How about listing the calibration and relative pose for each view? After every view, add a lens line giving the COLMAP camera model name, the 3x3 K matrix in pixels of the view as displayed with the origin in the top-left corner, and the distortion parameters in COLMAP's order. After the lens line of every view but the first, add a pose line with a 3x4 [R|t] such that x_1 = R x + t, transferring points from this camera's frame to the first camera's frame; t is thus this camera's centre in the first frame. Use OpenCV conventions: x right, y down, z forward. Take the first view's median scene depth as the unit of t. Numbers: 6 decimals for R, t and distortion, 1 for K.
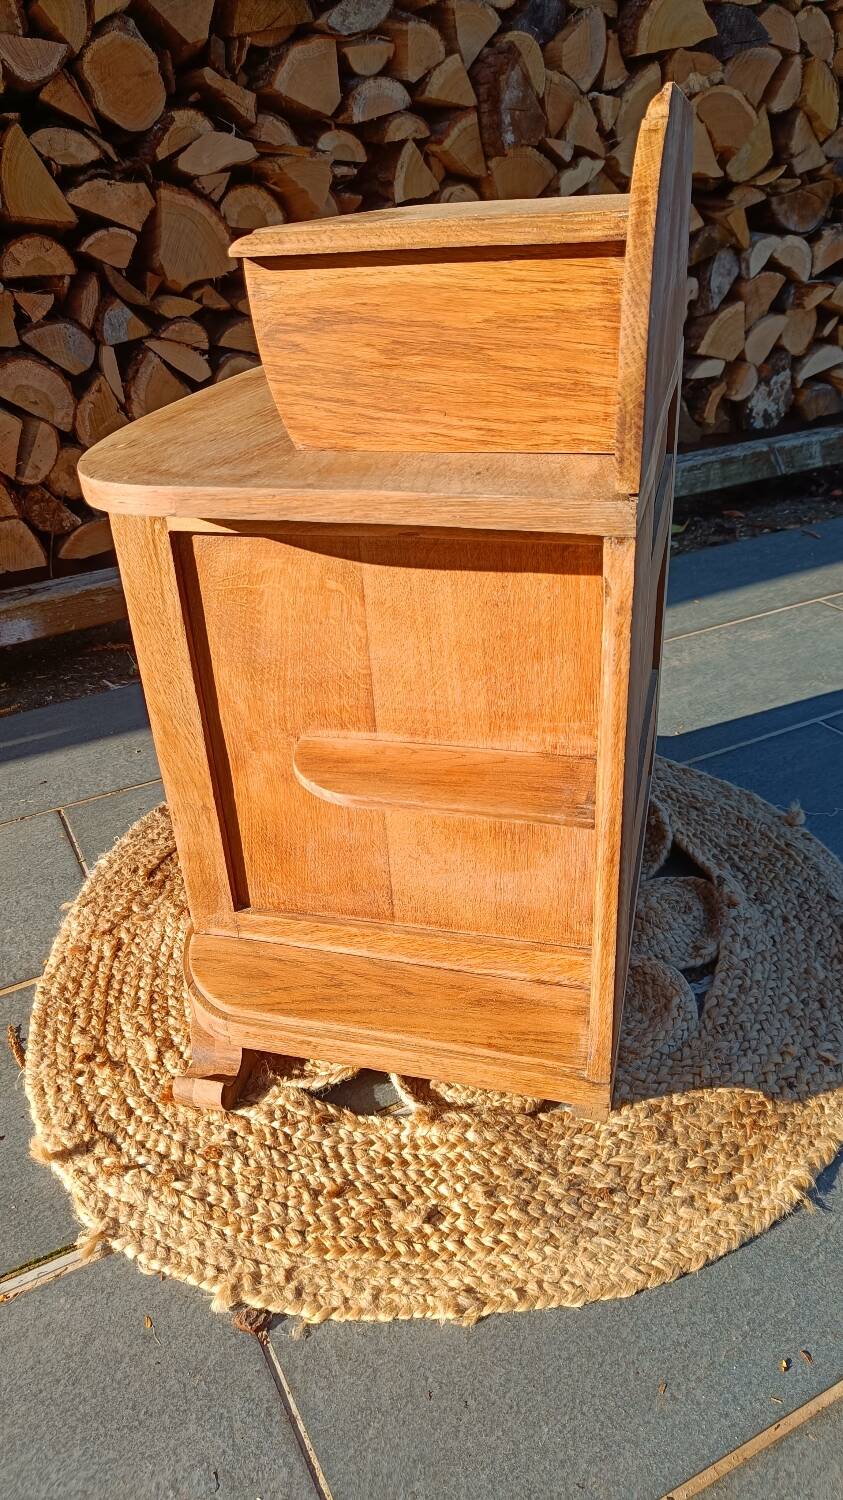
lens RADIAL K [[1043.5, 0, 405.1], [0, 1043.5, 764.8], [0, 0, 1]] dist [0.011519, -0.032002]
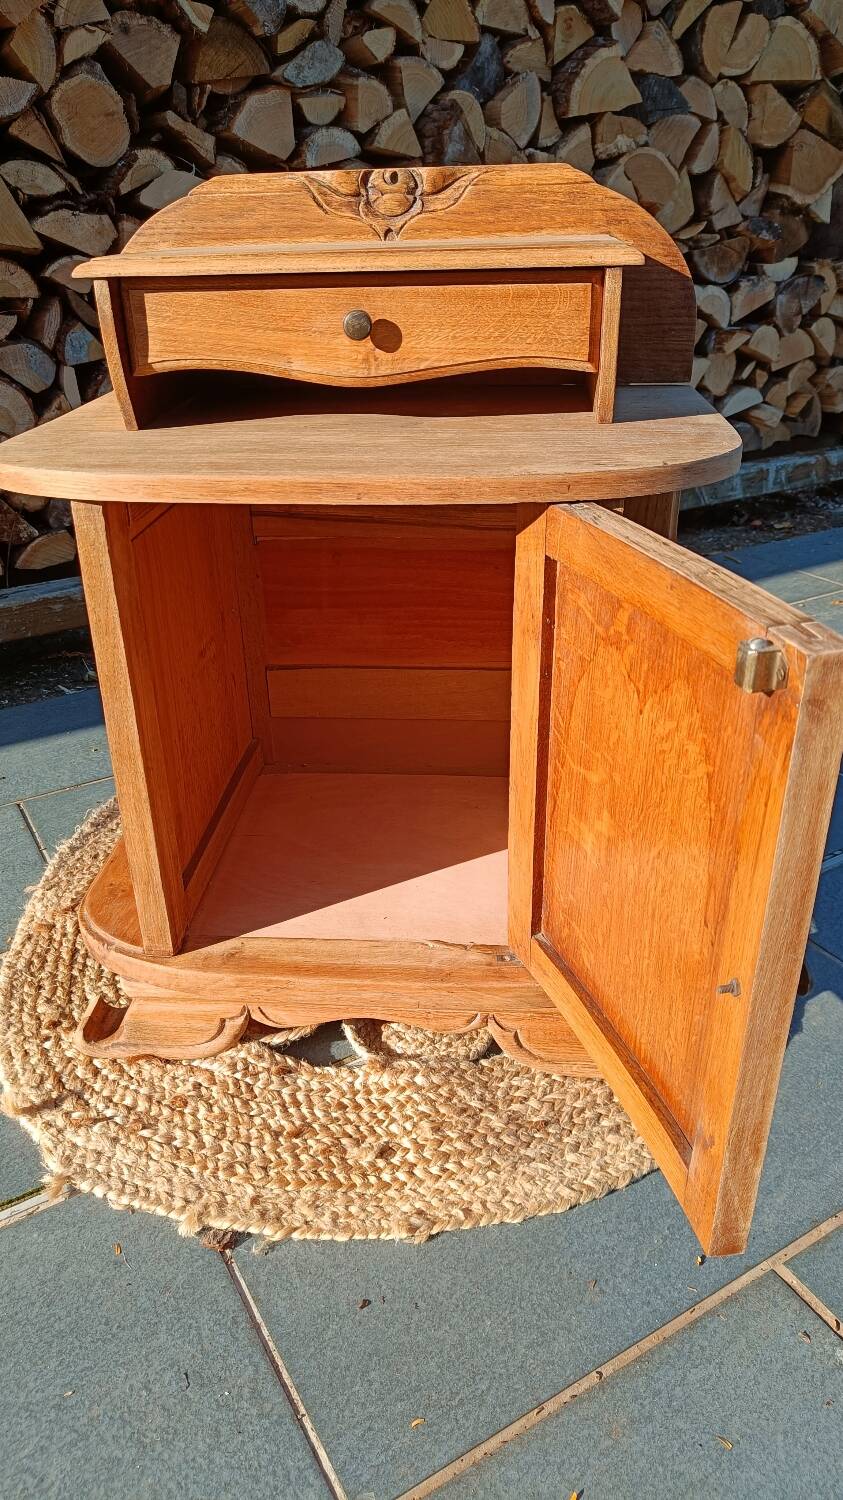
lens RADIAL K [[1057.5, 0, 429.4], [0, 1057.5, 746.8], [0, 0, 1]] dist [0.002978, -0.010807]
pose [[0.997053, 0.002510, 0.076680, -0.011749], [0.001299, 0.998769, -0.049586, 0.061482], [-0.076710, 0.049539, 0.995822, -0.117007]]
